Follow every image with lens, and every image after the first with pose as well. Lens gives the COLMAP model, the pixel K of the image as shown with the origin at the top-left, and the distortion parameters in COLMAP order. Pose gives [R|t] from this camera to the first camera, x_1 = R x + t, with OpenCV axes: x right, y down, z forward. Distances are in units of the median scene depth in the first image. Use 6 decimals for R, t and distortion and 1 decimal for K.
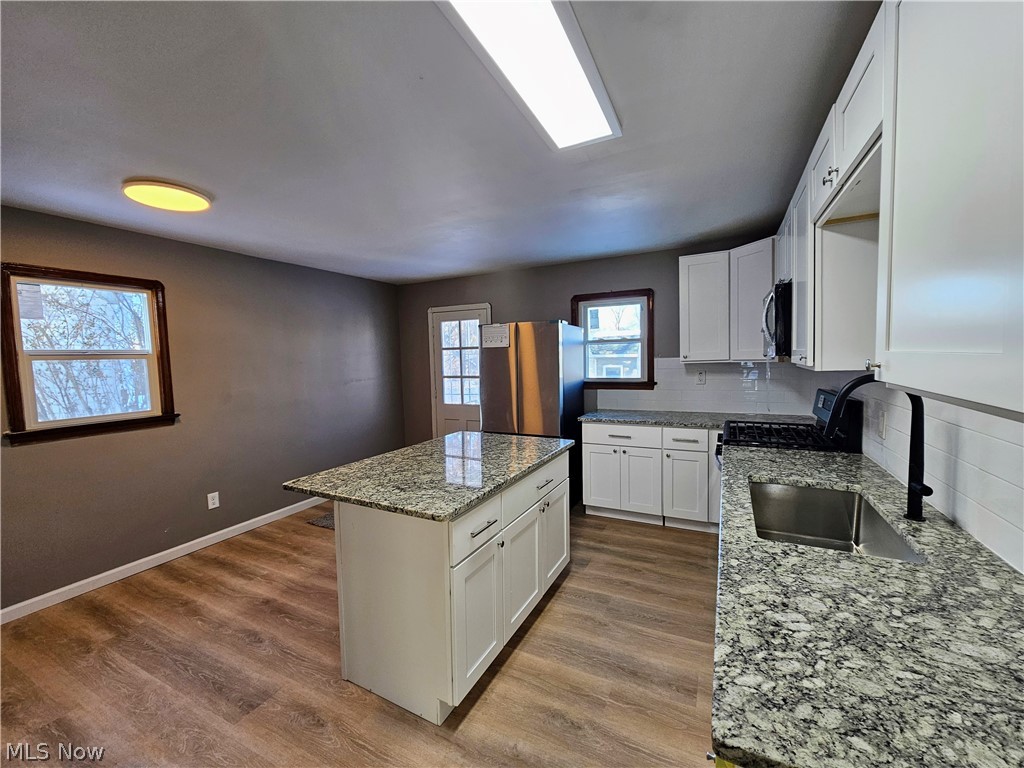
lens RADIAL K [[418.5, 0, 510.4], [0, 418.5, 384.9], [0, 0, 1]] dist [-0.000593, 0.000332]
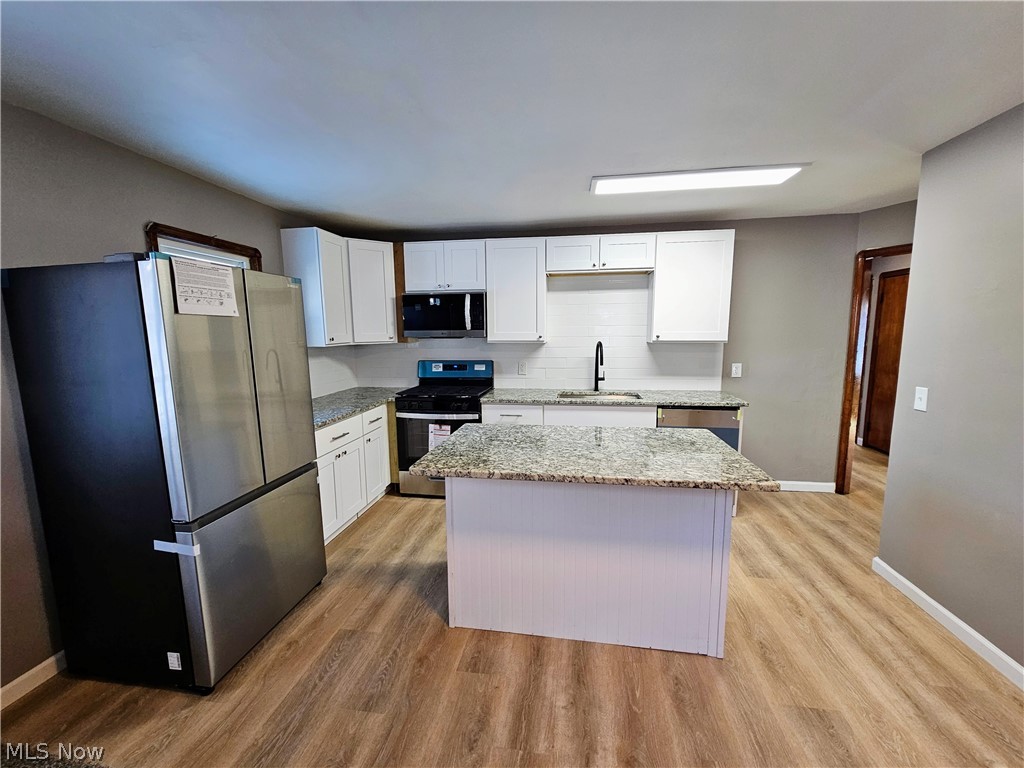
lens RADIAL K [[418.5, 0, 510.4], [0, 418.5, 384.9], [0, 0, 1]] dist [-0.000593, 0.000332]
pose [[-0.308741, -0.094997, 0.946390, -0.645161], [0.081772, 0.988665, 0.125917, -0.054853], [-0.947625, 0.116264, -0.297473, 0.977930]]
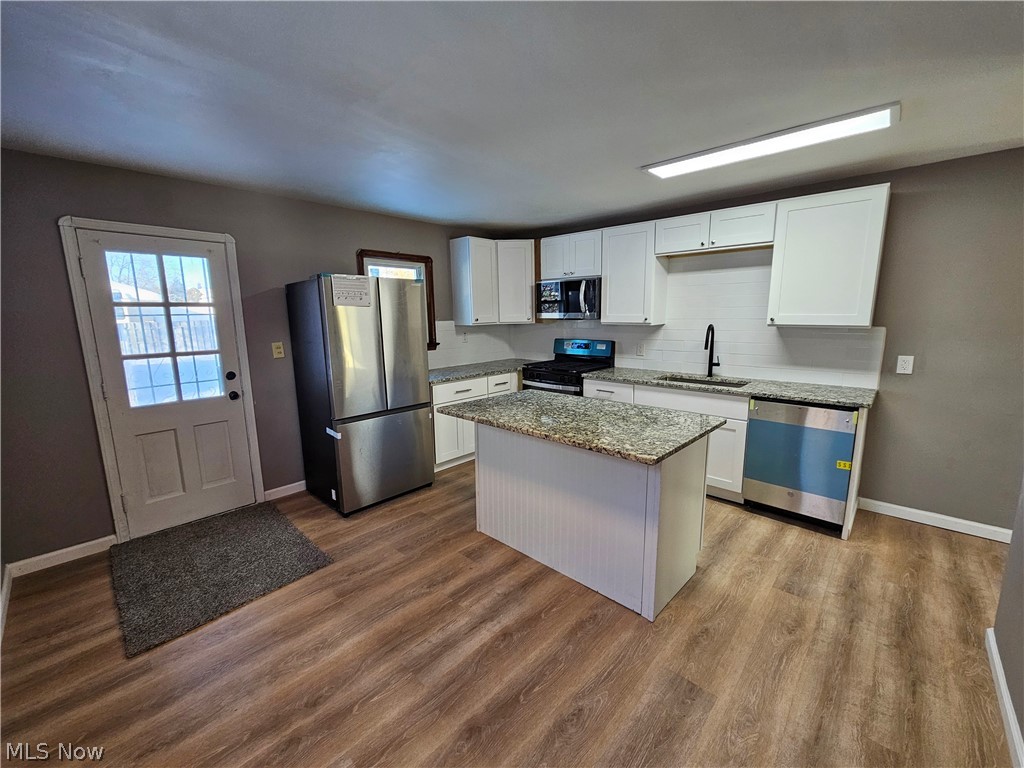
lens RADIAL K [[419.2, 0, 512.0], [0, 419.2, 384.0], [0, 0, 1]] dist [-0.002211, -0.000280]
pose [[0.276938, -0.138757, 0.950816, -0.821412], [0.070147, 0.989798, 0.124015, -0.026985], [-0.958324, 0.032352, 0.283846, 0.590984]]
